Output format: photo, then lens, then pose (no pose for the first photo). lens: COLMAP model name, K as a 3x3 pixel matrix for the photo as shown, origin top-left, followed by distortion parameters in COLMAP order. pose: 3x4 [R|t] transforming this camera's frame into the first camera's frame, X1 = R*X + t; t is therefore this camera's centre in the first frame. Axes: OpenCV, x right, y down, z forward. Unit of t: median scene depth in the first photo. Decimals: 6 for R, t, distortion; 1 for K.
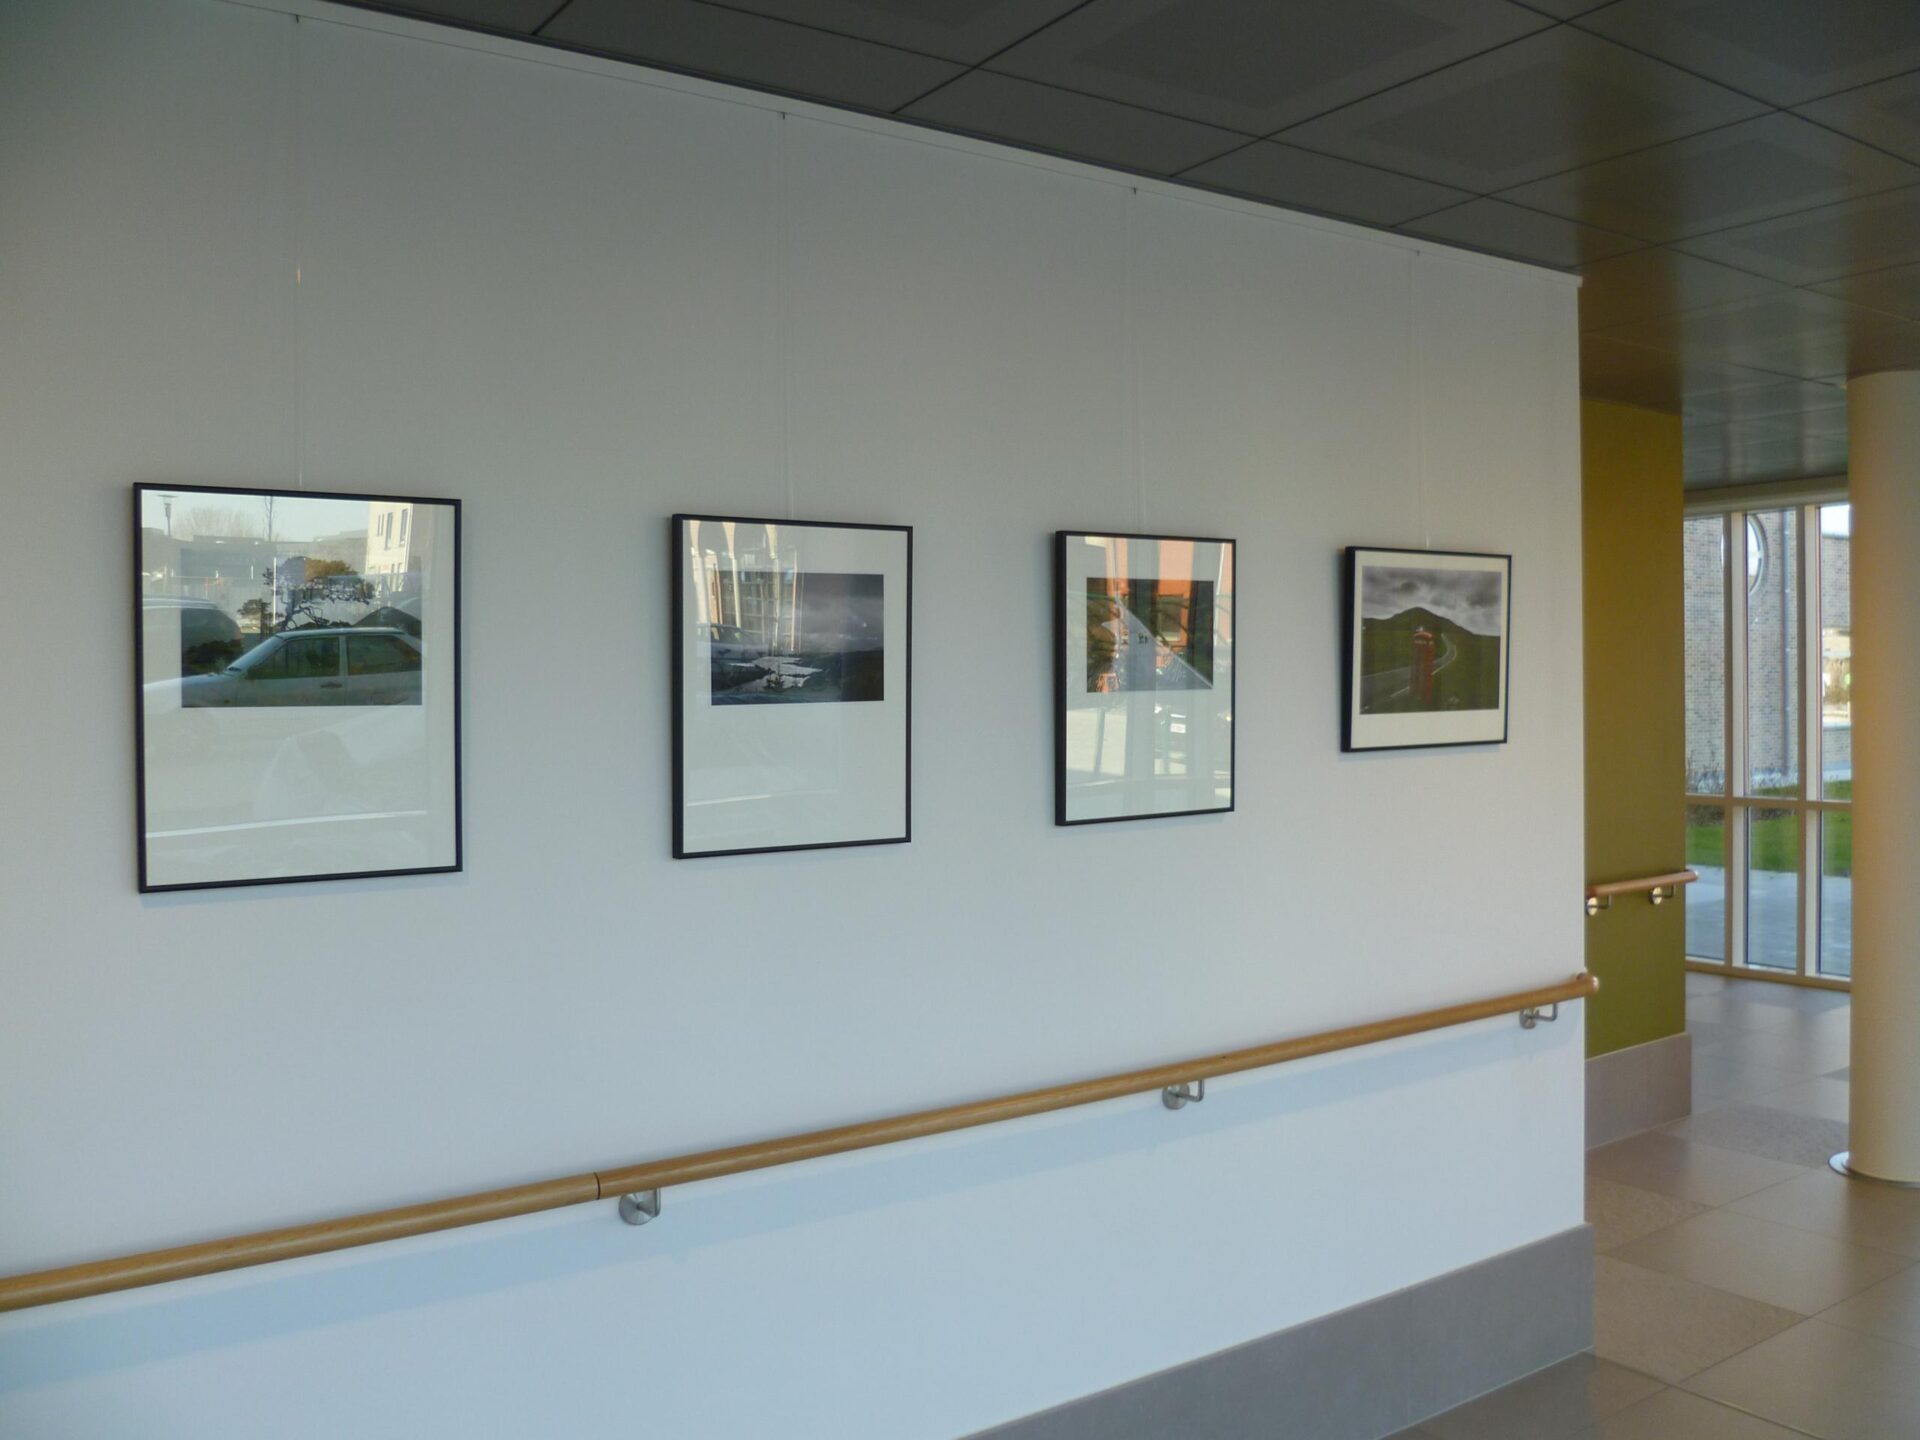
lens RADIAL K [[1503.5, 0, 905.1], [0, 1503.5, 669.0], [0, 0, 1]] dist [-0.049153, 0.002308]
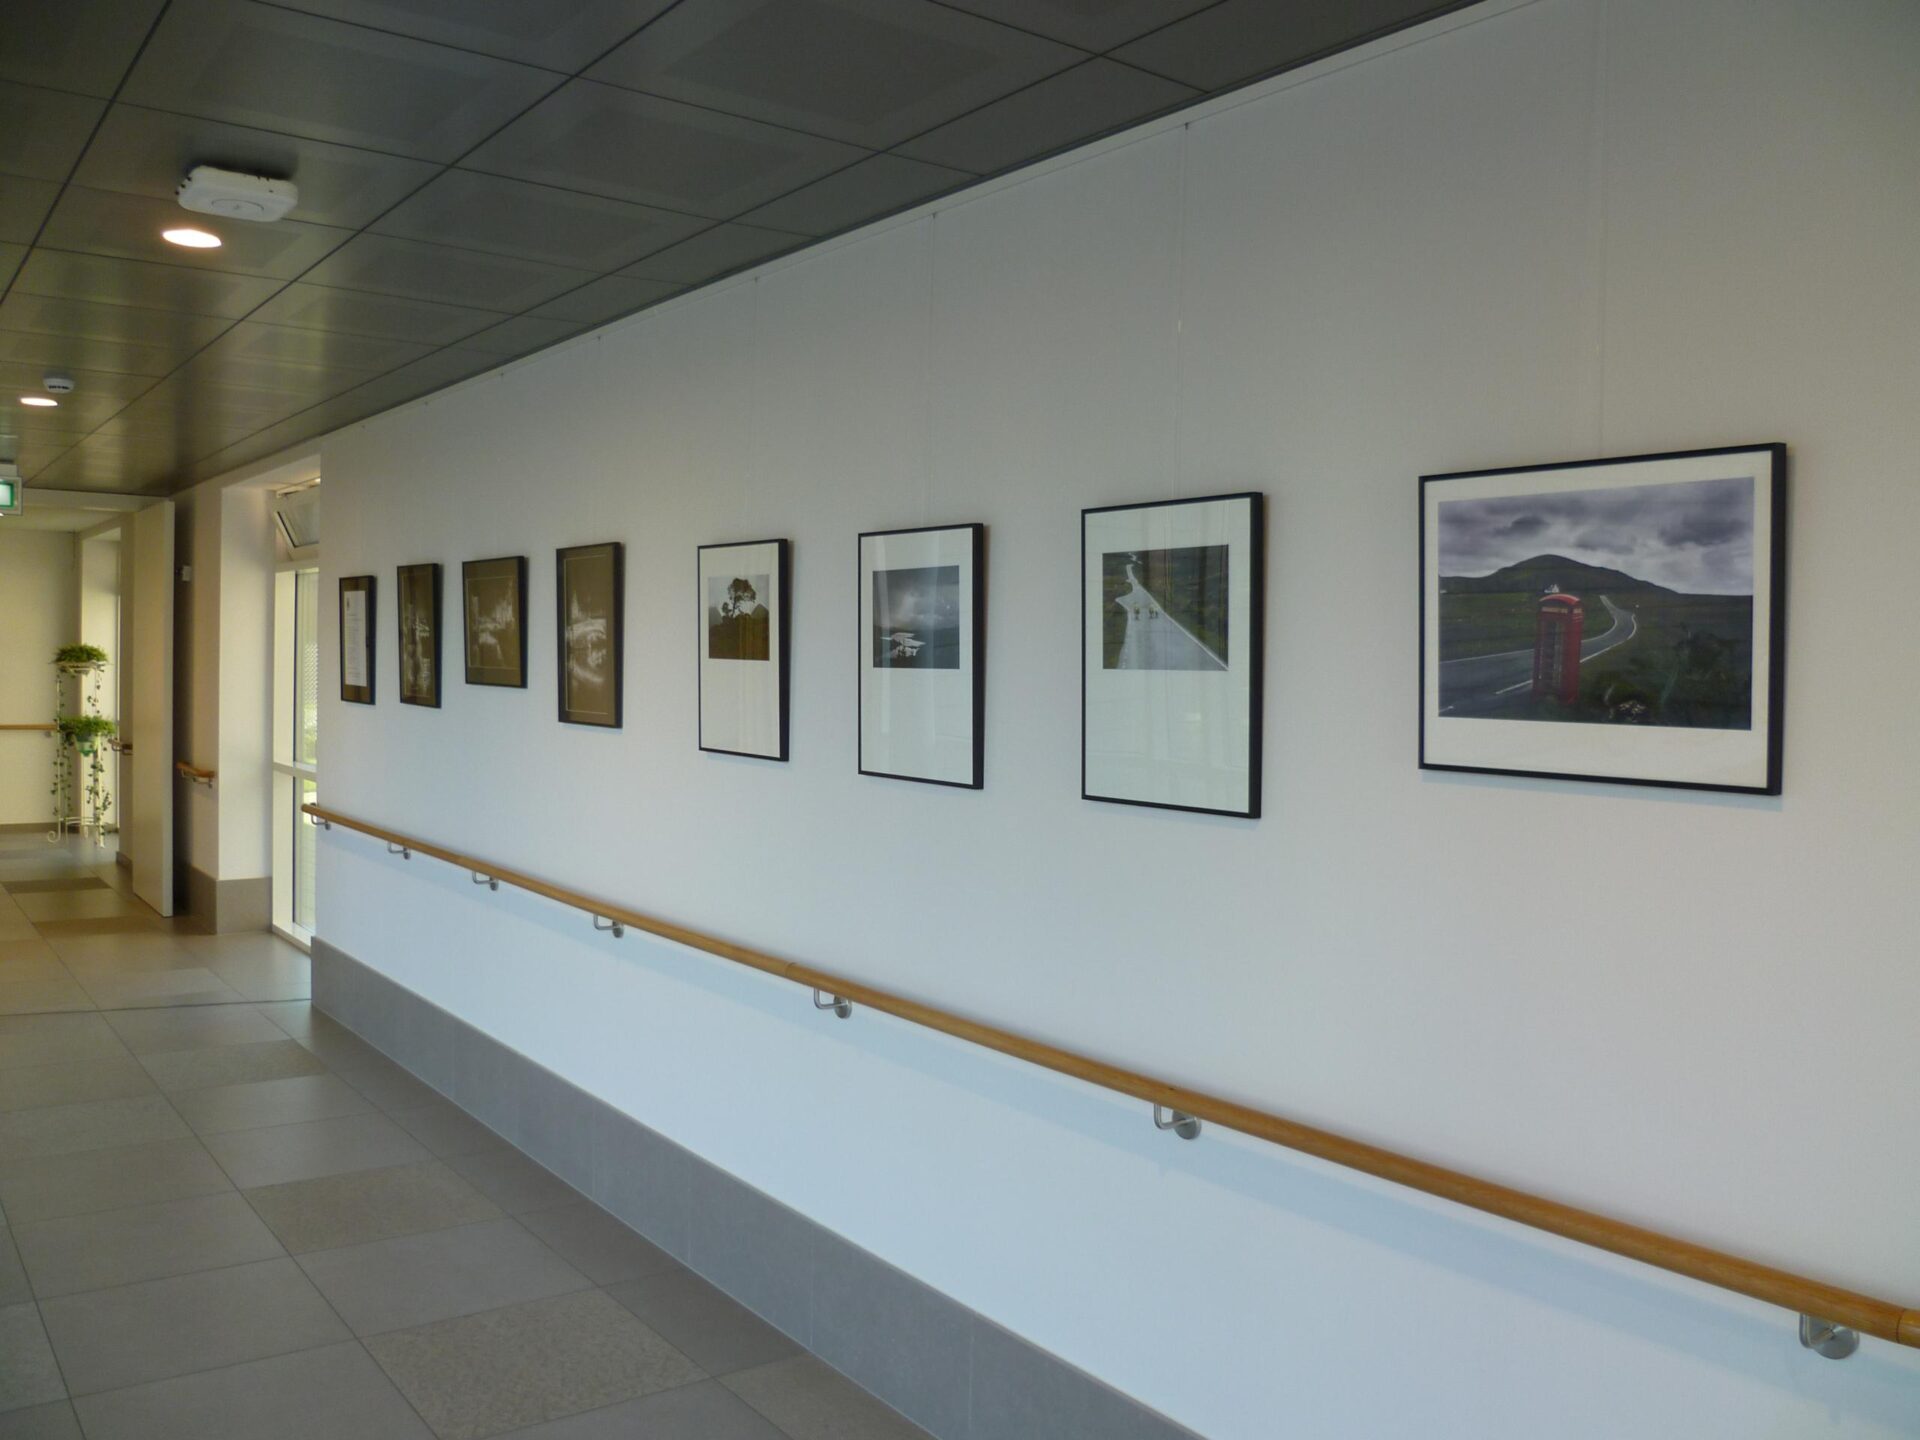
lens RADIAL K [[1611.1, 0, 962.4], [0, 1611.1, 711.6], [0, 0, 1]] dist [-0.081320, 0.028091]
pose [[0.078872, 0.028863, -0.996467, 1.103410], [-0.037391, 0.998963, 0.025976, 0.018496], [0.996183, 0.035211, 0.079869, 0.774220]]
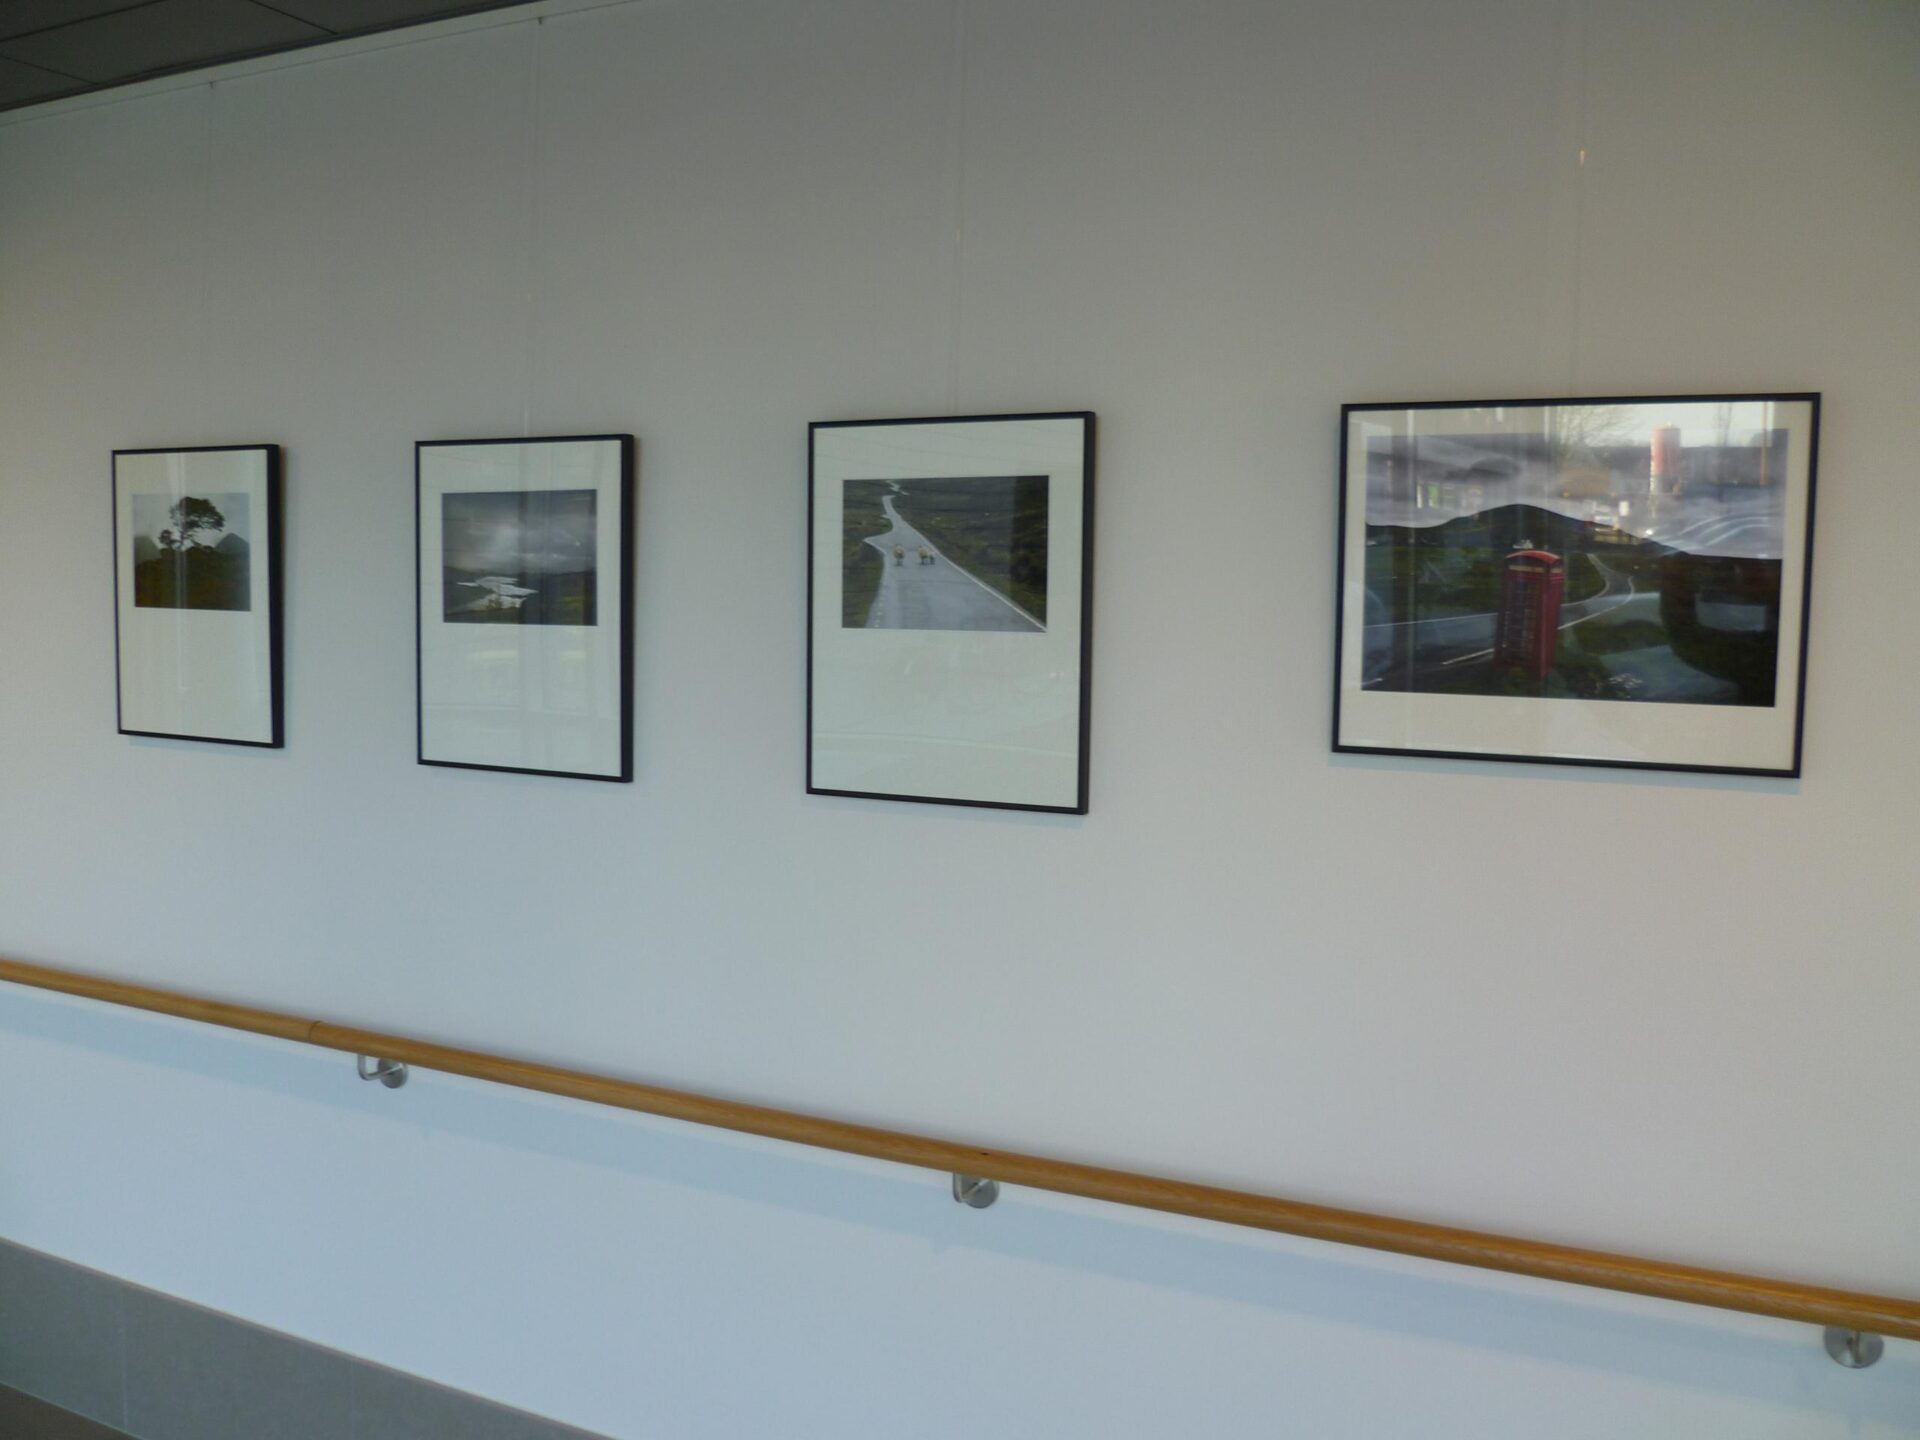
lens RADIAL K [[1611.1, 0, 970.4], [0, 1611.1, 711.4], [0, 0, 1]] dist [-0.081320, 0.028091]
pose [[0.538381, 0.061417, -0.840461, 0.807782], [-0.036769, 0.998103, 0.049383, 0.014214], [0.841899, 0.004317, 0.539618, 0.569625]]
